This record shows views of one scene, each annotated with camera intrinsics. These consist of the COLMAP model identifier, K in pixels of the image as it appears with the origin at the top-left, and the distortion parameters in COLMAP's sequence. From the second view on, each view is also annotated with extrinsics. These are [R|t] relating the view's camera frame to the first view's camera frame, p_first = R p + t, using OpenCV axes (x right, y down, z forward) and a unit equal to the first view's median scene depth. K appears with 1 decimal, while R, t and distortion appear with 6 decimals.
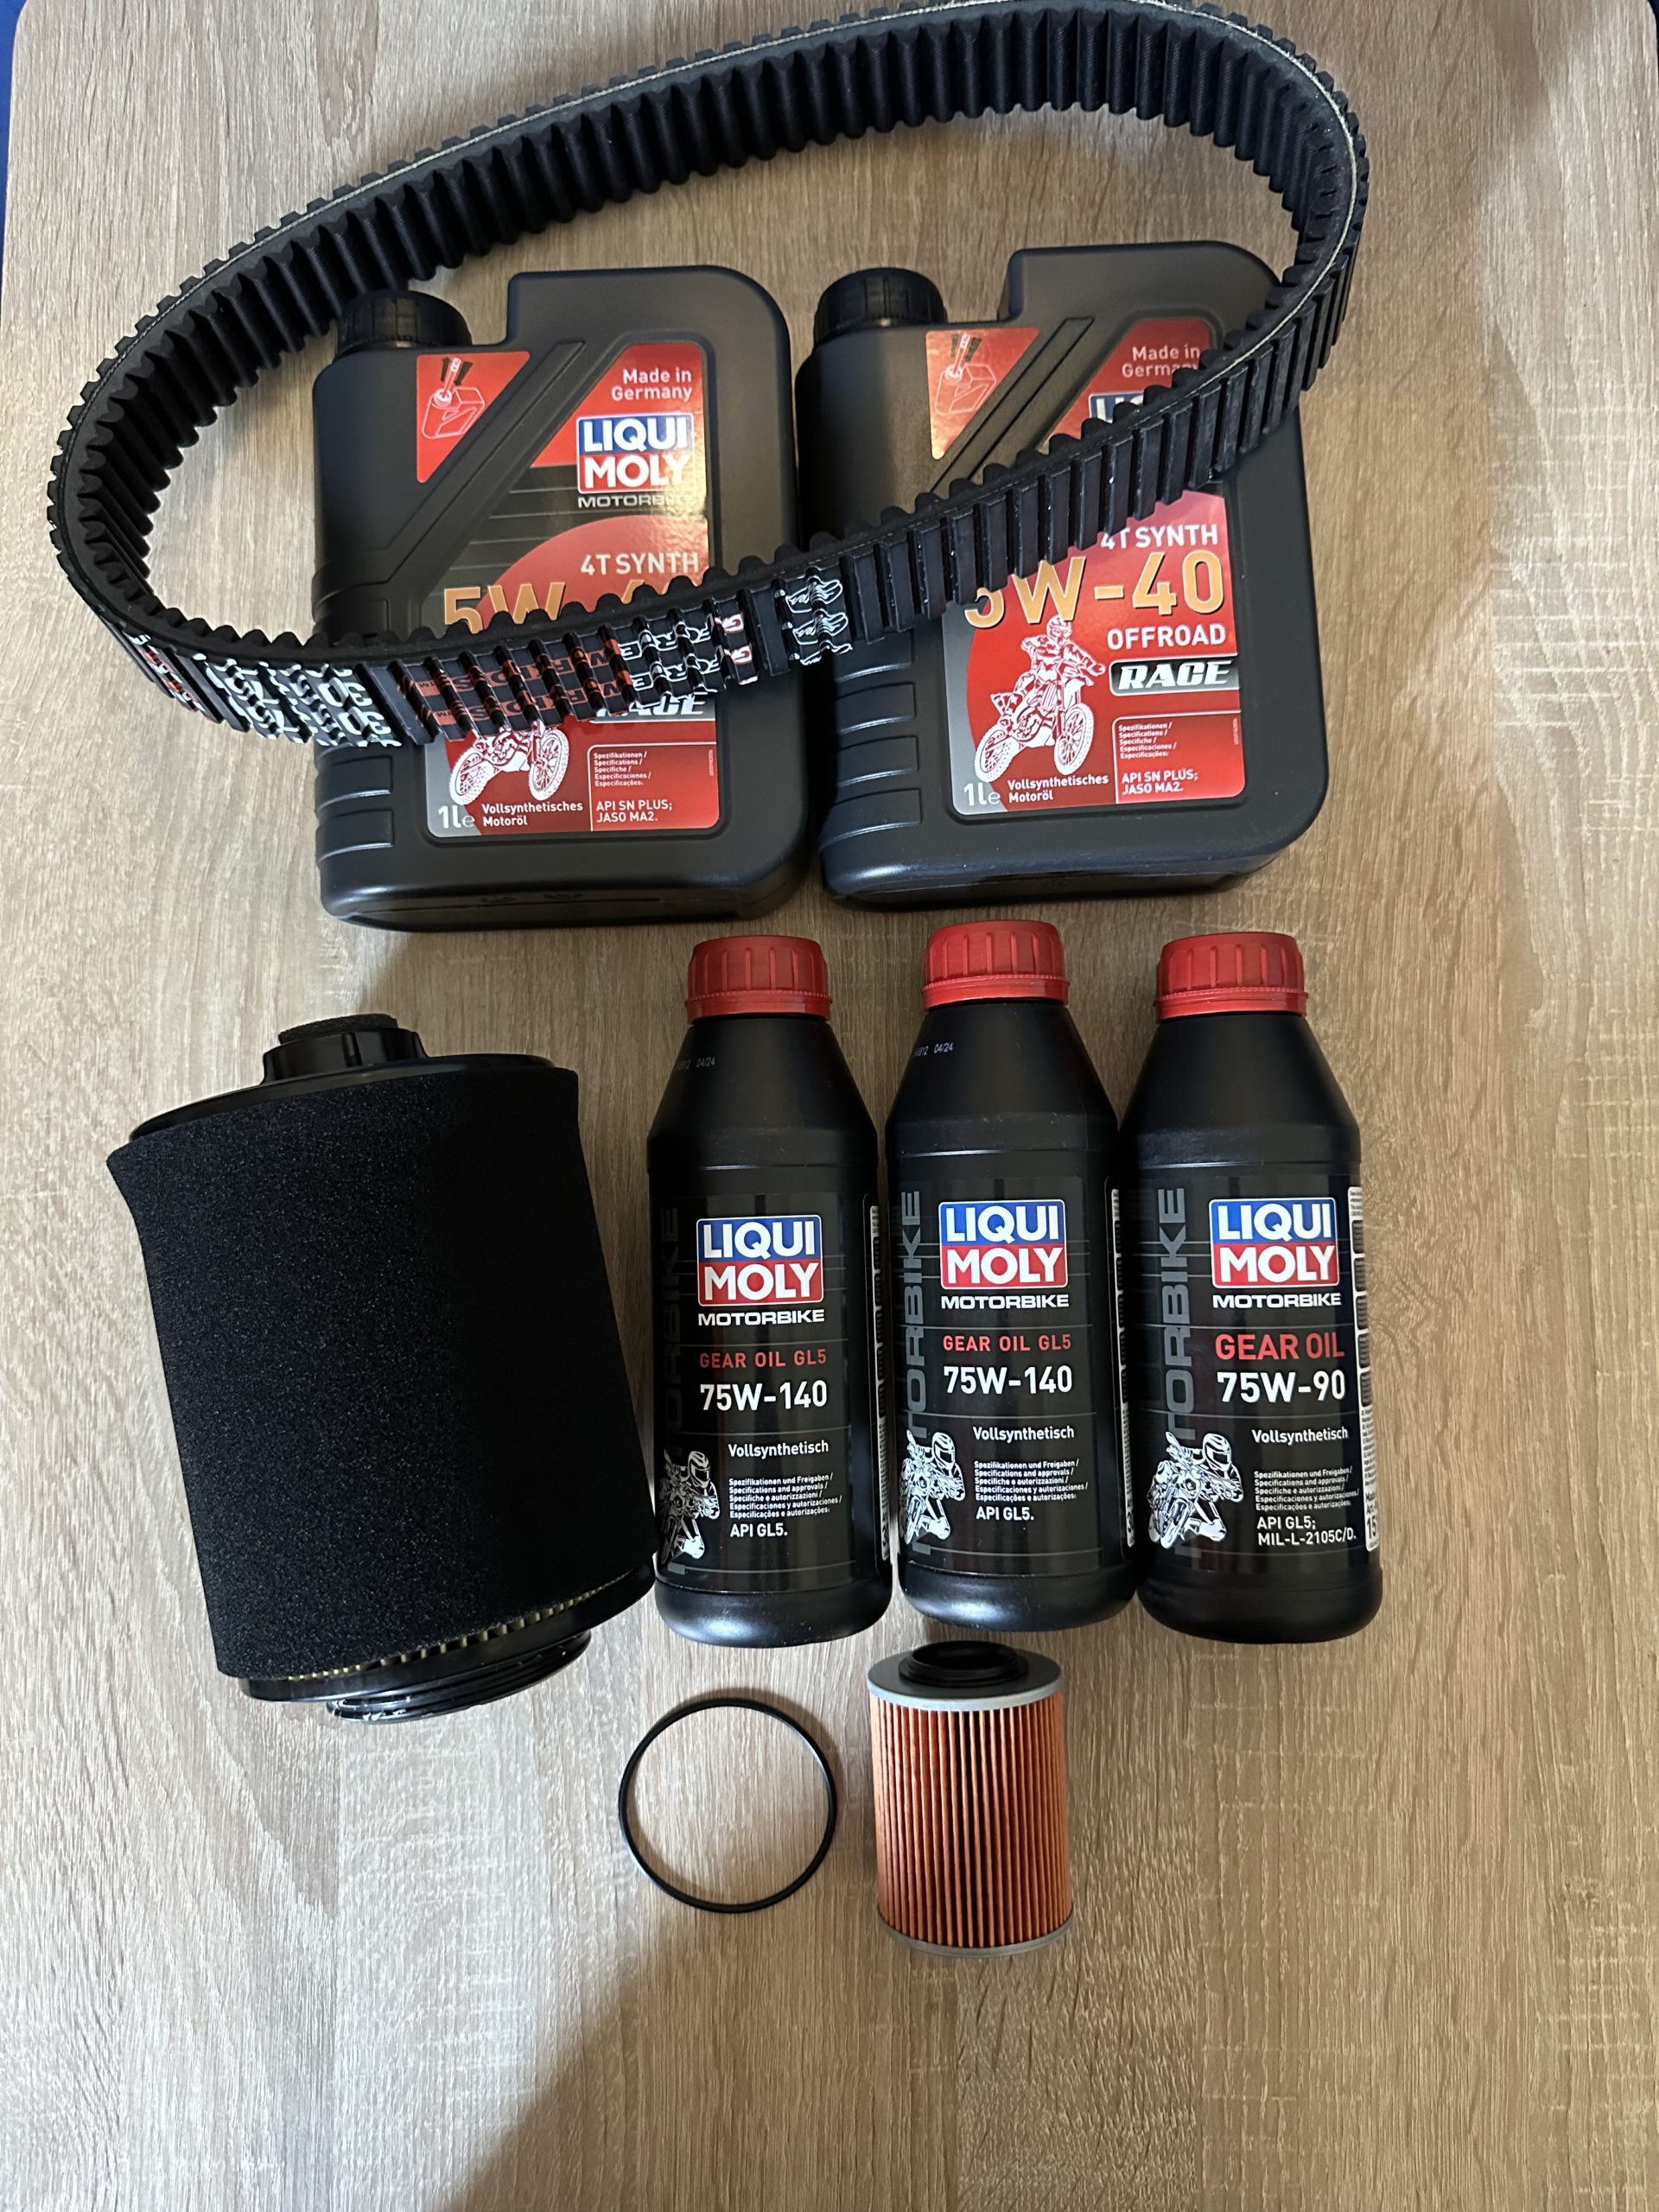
lens RADIAL K [[1517.2, 0, 837.2], [0, 1517.2, 1132.7], [0, 0, 1]] dist [-0.015474, -0.003685]
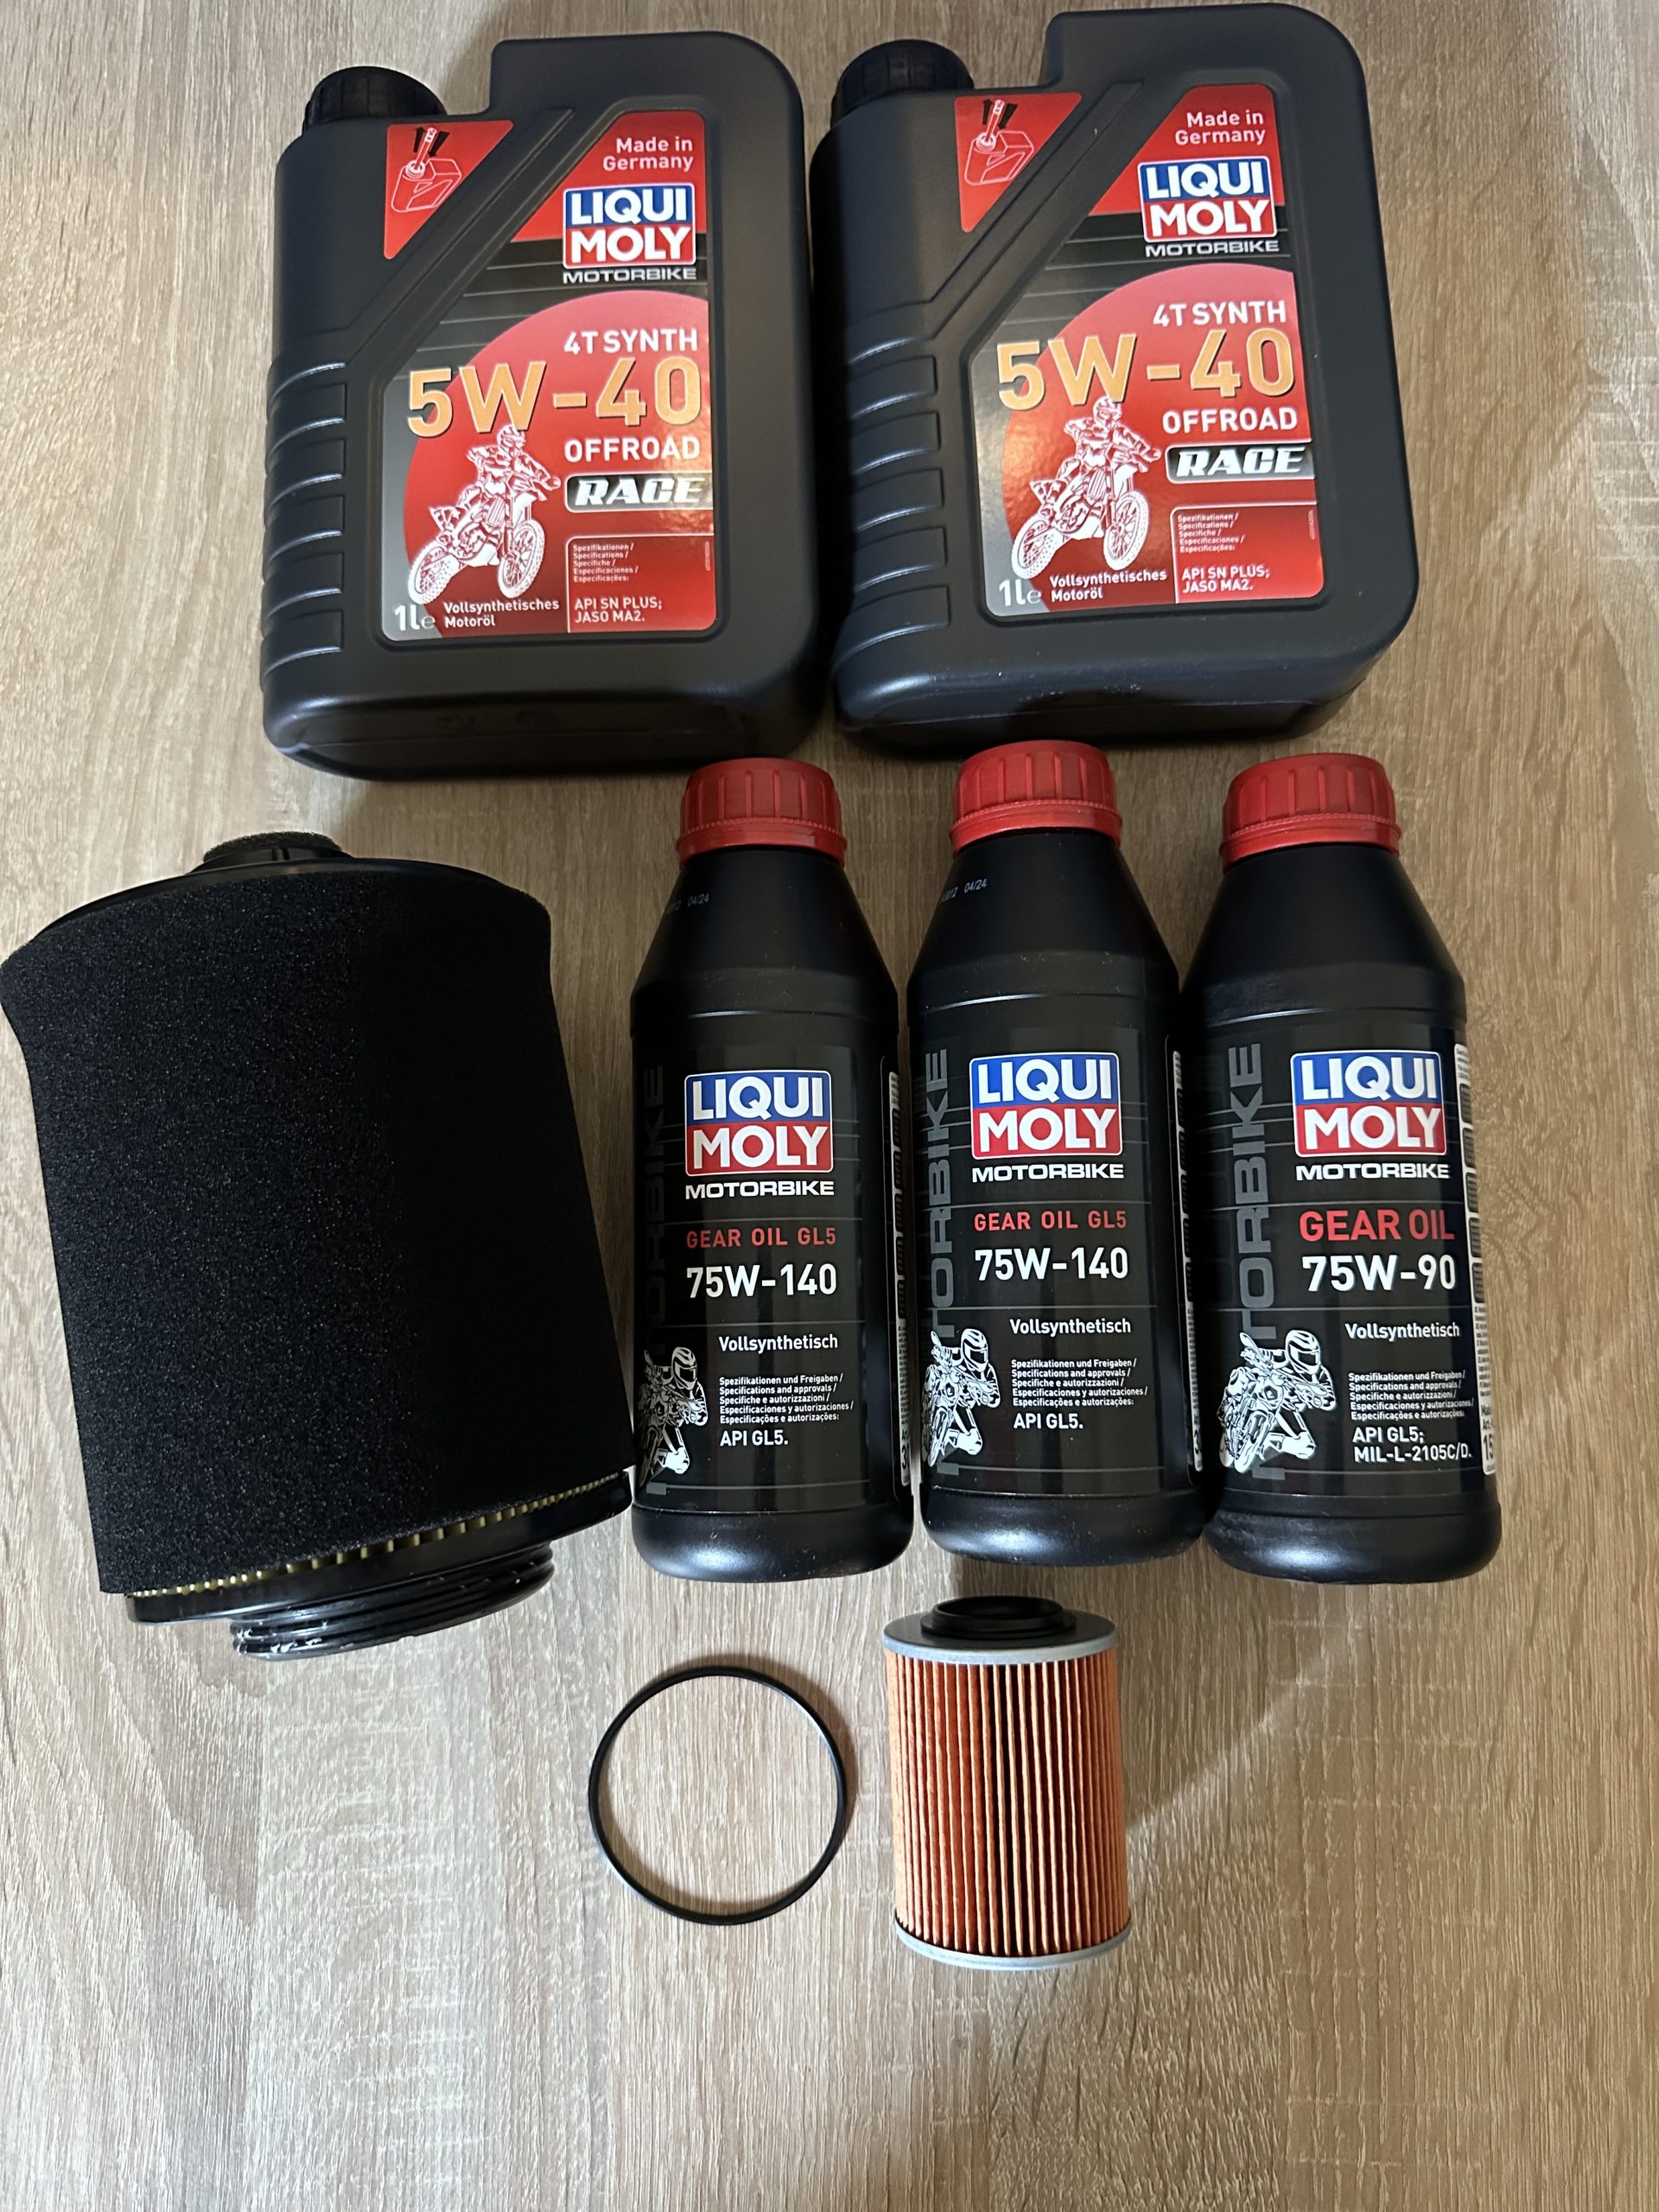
lens RADIAL K [[1517.2, 0, 839.2], [0, 1517.2, 1124.8], [0, 0, 1]] dist [-0.015474, -0.003685]
pose [[0.999852, 0.004988, -0.016448, 0.007345], [-0.005922, 0.998346, -0.057181, 0.120189], [0.016136, 0.057270, 0.998228, 0.138117]]
